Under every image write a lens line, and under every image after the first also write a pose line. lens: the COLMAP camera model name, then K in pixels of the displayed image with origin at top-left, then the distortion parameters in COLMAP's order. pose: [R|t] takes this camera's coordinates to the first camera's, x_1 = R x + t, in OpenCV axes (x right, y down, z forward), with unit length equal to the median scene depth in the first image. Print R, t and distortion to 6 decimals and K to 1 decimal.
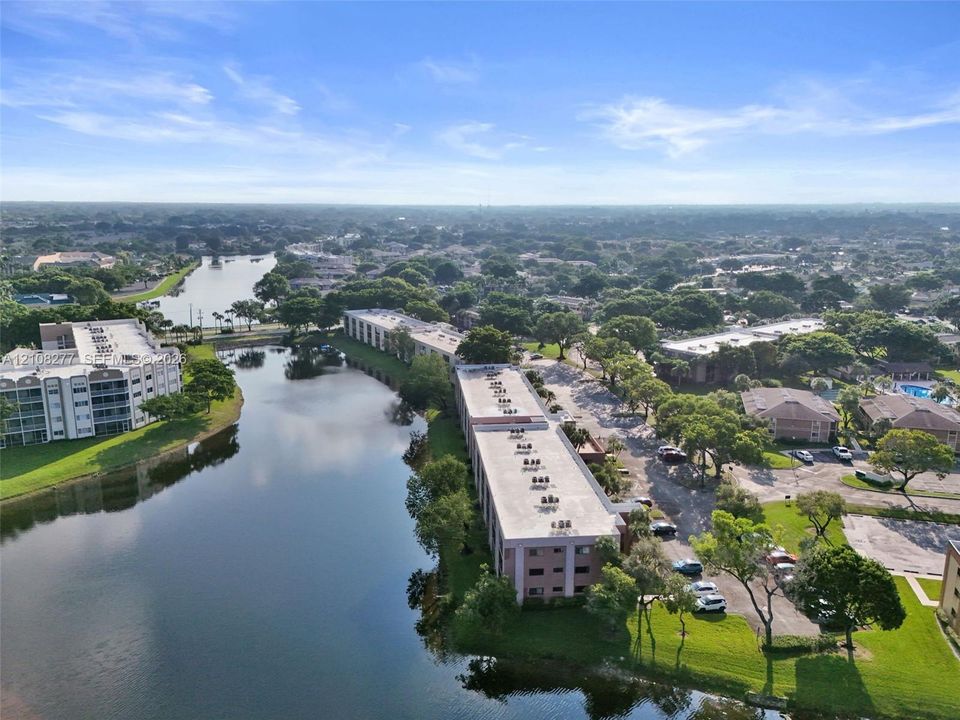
lens RADIAL K [[722.1, 0, 480.0], [0, 722.1, 360.0], [0, 0, 1]] dist [0.031997, -0.006630]
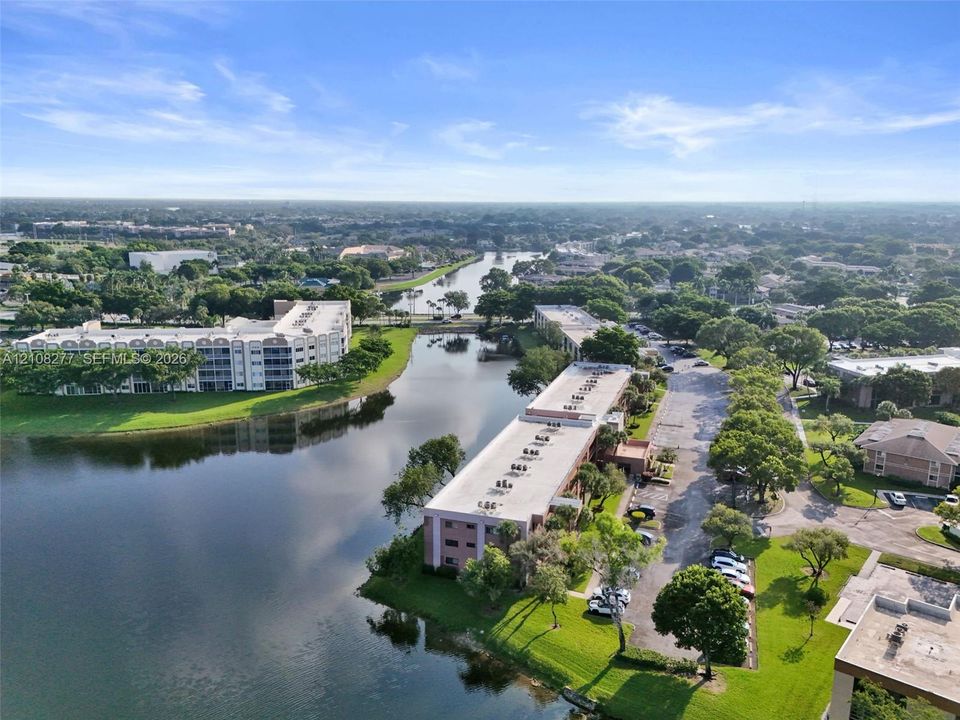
lens RADIAL K [[722.1, 0, 480.0], [0, 722.1, 360.0], [0, 0, 1]] dist [0.031997, -0.006630]
pose [[0.914584, 0.088917, -0.394499, 0.290470], [-0.088809, 0.995876, 0.018571, -0.002776], [0.394524, 0.018051, 0.918709, 0.007662]]
